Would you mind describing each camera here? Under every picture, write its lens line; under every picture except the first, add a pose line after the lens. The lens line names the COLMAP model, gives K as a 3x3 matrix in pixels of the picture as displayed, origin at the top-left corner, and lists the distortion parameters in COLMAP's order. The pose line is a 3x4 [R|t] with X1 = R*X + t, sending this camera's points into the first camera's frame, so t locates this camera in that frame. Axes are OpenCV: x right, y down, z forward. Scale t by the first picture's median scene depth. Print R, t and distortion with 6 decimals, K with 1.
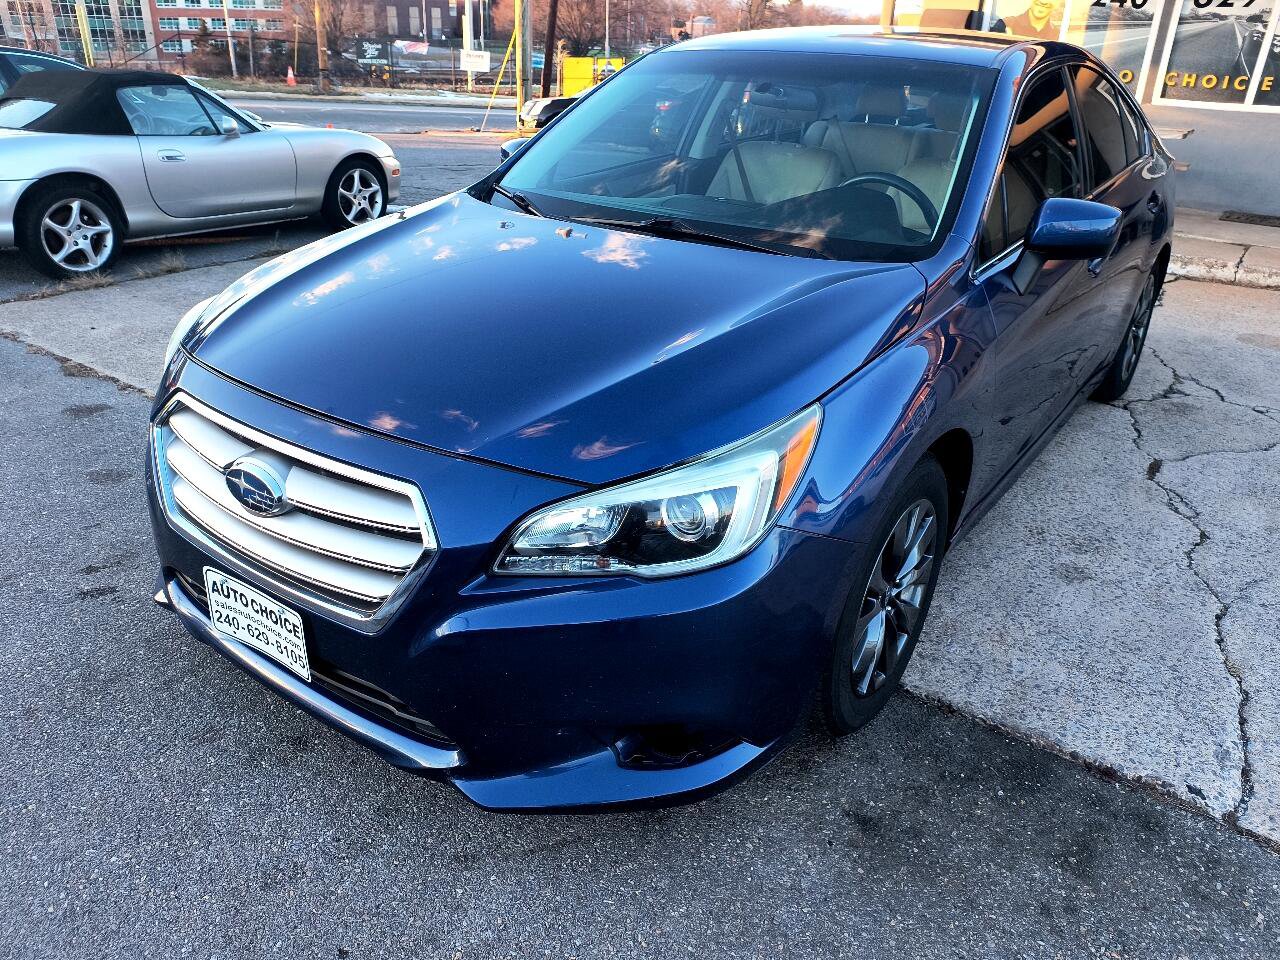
lens RADIAL K [[939.2, 0, 631.0], [0, 939.2, 477.6], [0, 0, 1]] dist [0.027206, -0.058563]
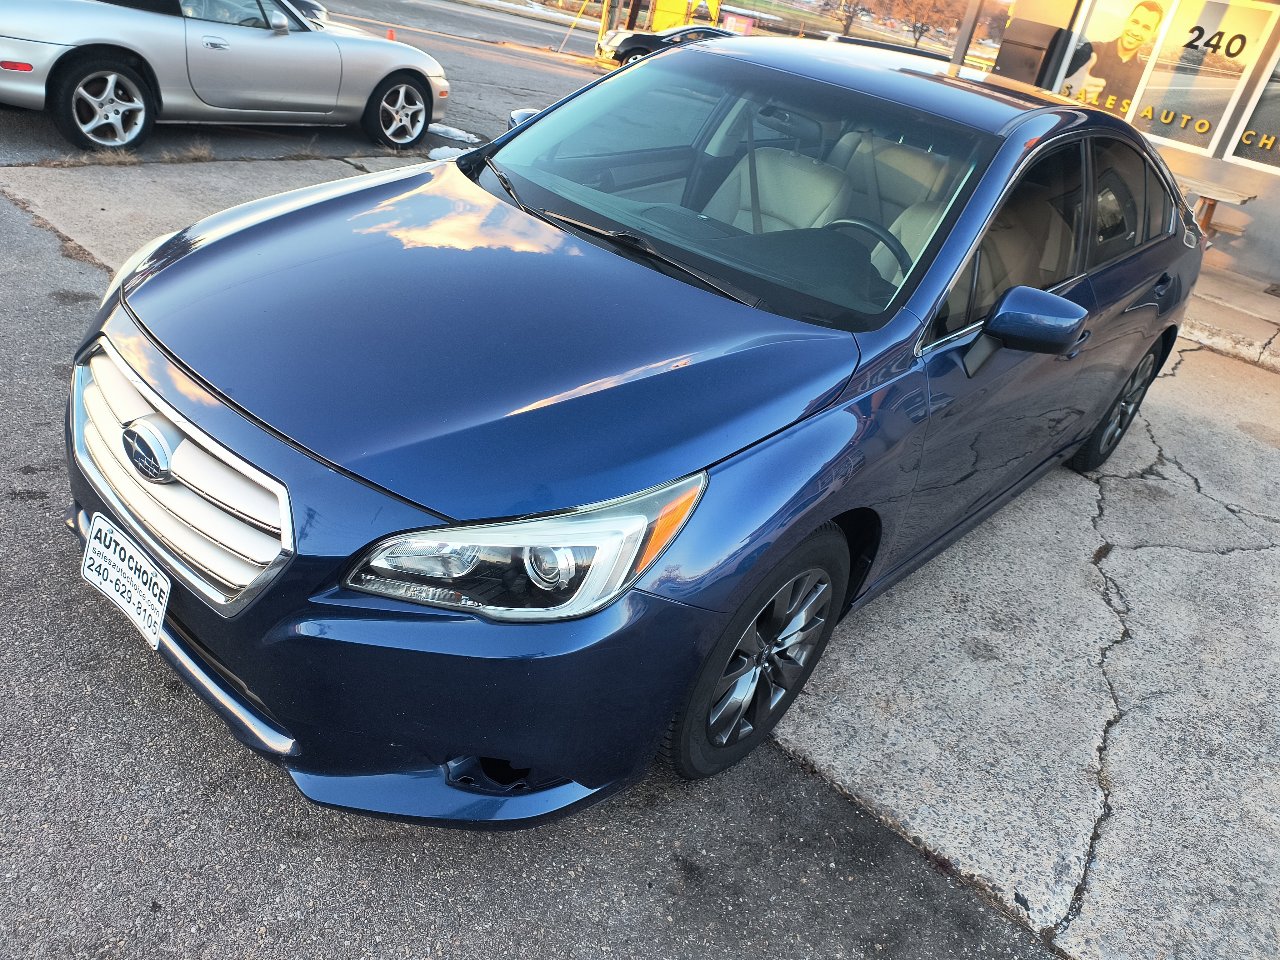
lens RADIAL K [[939.2, 0, 627.3], [0, 939.2, 477.2], [0, 0, 1]] dist [0.027206, -0.058563]
pose [[0.982907, 0.183294, -0.017262, 0.083136], [-0.181922, 0.981371, 0.061772, -0.073908], [0.028263, -0.057576, 0.997941, -0.002463]]
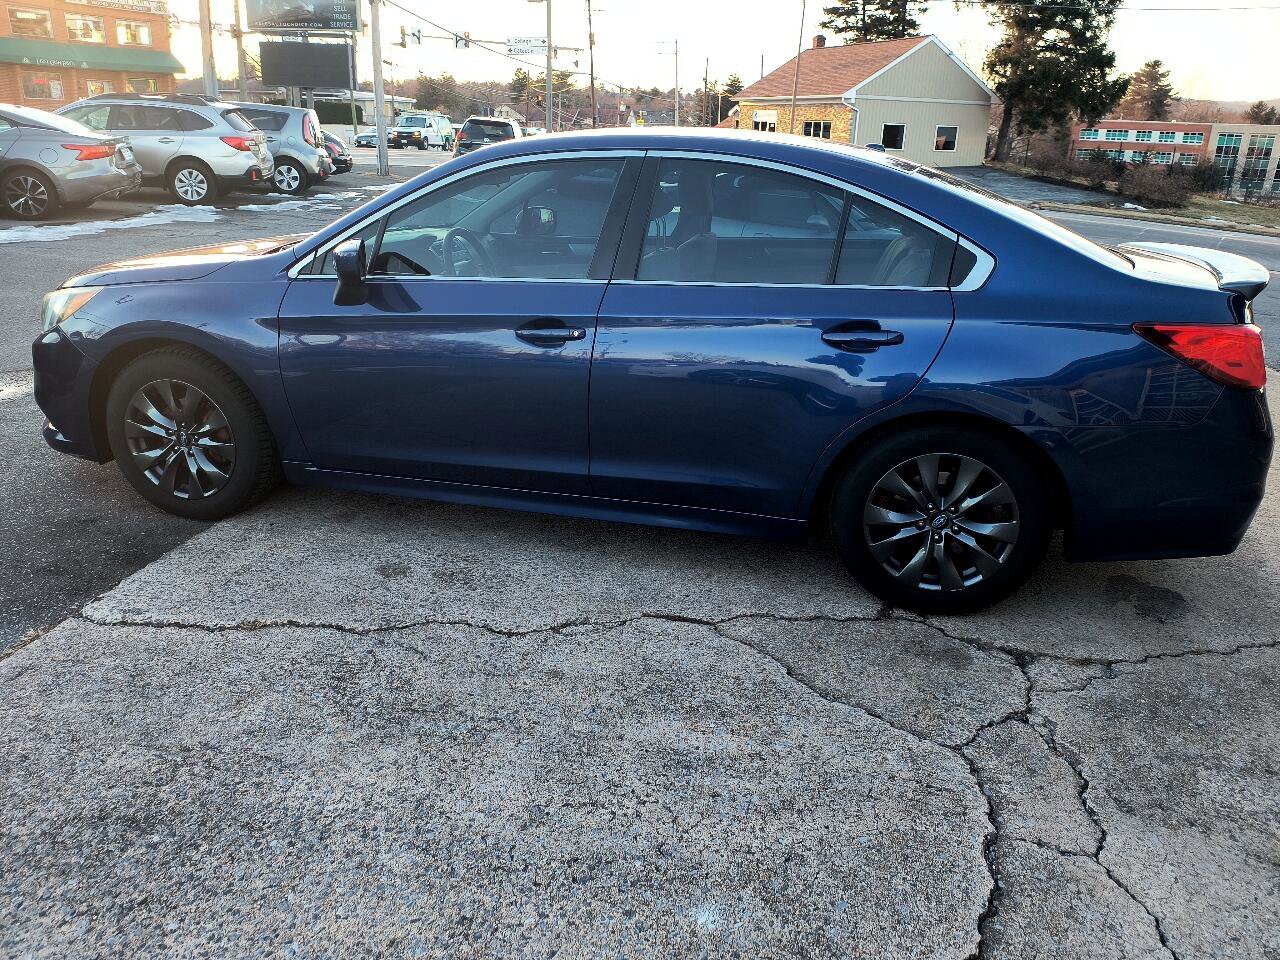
lens RADIAL K [[939.2, 0, 640.0], [0, 939.2, 458.9], [0, 0, 1]] dist [0.027206, -0.058563]
pose [[0.397034, 0.288908, -0.871147, 1.566702], [-0.416996, 0.902325, 0.109198, -0.275073], [0.817605, 0.319910, 0.478727, 0.666273]]
